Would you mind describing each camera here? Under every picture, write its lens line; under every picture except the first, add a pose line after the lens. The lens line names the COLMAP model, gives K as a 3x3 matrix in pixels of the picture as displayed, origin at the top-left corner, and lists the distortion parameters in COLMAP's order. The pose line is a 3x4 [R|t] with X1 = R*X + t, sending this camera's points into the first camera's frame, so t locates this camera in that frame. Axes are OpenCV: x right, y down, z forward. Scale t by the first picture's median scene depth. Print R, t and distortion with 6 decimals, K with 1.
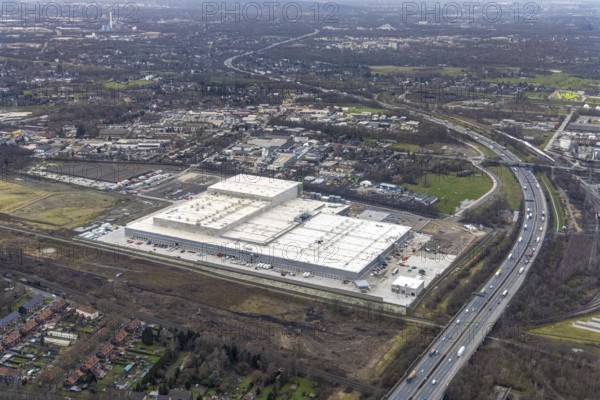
lens RADIAL K [[747.4, 0, 293.6], [0, 747.4, 200.3], [0, 0, 1]] dist [0.014528, 0.016909]
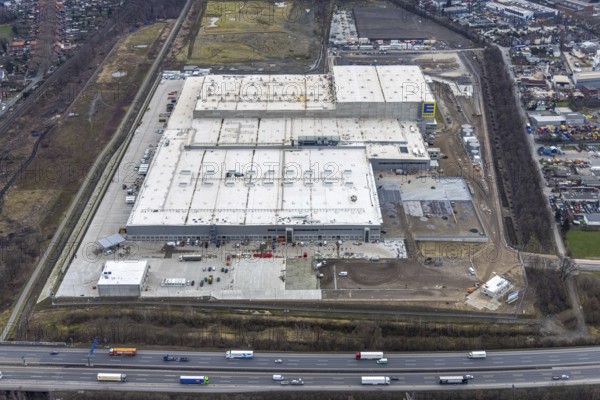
lens RADIAL K [[747.4, 0, 293.6], [0, 747.4, 200.3], [0, 0, 1]] dist [0.014528, 0.016909]
pose [[0.460063, 0.409694, -0.787714, 0.534383], [-0.239914, 0.911539, 0.333974, -0.142823], [0.854859, 0.035335, 0.517656, 0.638071]]
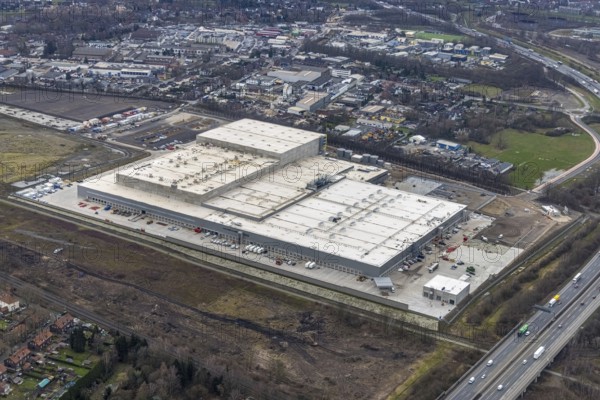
lens RADIAL K [[976.3, 0, 292.6], [0, 976.3, 199.9], [0, 0, 1]] dist [0.018764, 0.059690]
pose [[0.996484, 0.053647, -0.064348, 0.048452], [-0.049964, 0.997092, 0.057539, -0.014980], [0.067247, -0.054121, 0.996267, 0.043241]]
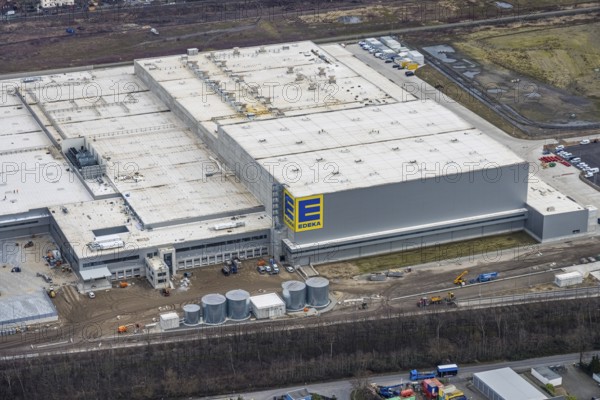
lens RADIAL K [[1453.8, 0, 300.0], [0, 1453.8, 200.0], [0, 0, 1]] dist [0.057845, 0.244079]
pose [[-0.642261, 0.283409, -0.712166, 0.424604], [-0.225537, 0.818121, 0.528972, -0.332771], [0.732553, 0.500358, -0.461528, 1.374399]]
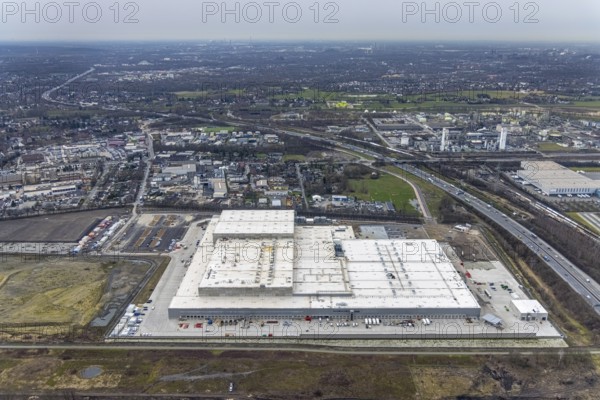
lens RADIAL K [[496.1, 0, 301.4], [0, 496.1, 199.7], [0, 0, 1]] dist [-0.004005, -0.001240]
pose [[0.885061, -0.157388, 0.438060, -0.300583], [0.138539, 0.987521, 0.074894, -0.095899], [-0.444381, -0.005597, 0.895820, 0.435507]]
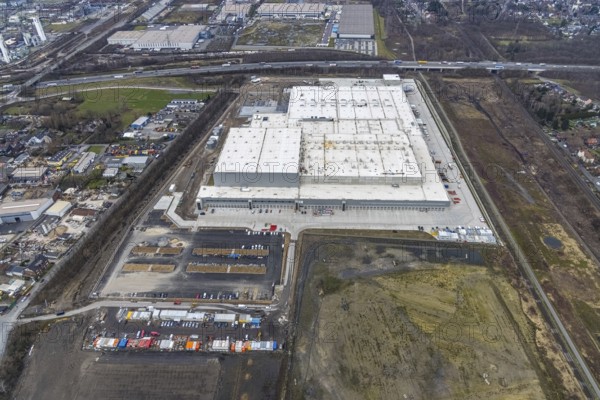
lens RADIAL K [[417.4, 0, 296.7], [0, 417.4, 201.3], [0, 0, 1]] dist [0.002400, 0.001856]
pose [[-0.422974, -0.533980, 0.732092, -0.462987], [0.263115, 0.700737, 0.663127, -0.291755], [-0.867101, 0.473110, -0.155895, 1.159399]]
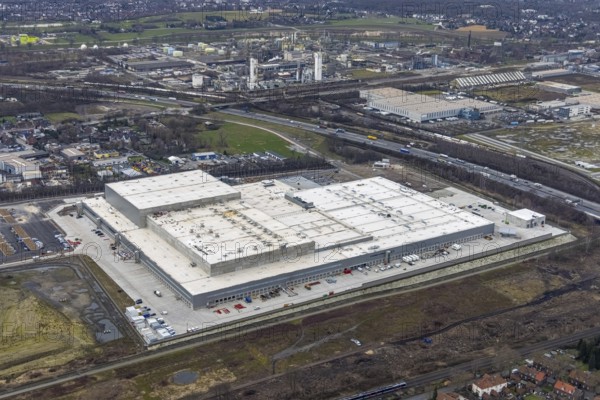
lens RADIAL K [[797.6, 0, 300.0], [0, 797.6, 200.0], [0, 0, 1]] dist [0.004292, -0.010752]
pose [[0.493378, -0.276182, 0.824804, -0.659526], [0.229026, 0.956039, 0.183128, -0.128938], [-0.839122, 0.098550, 0.534941, 0.551895]]
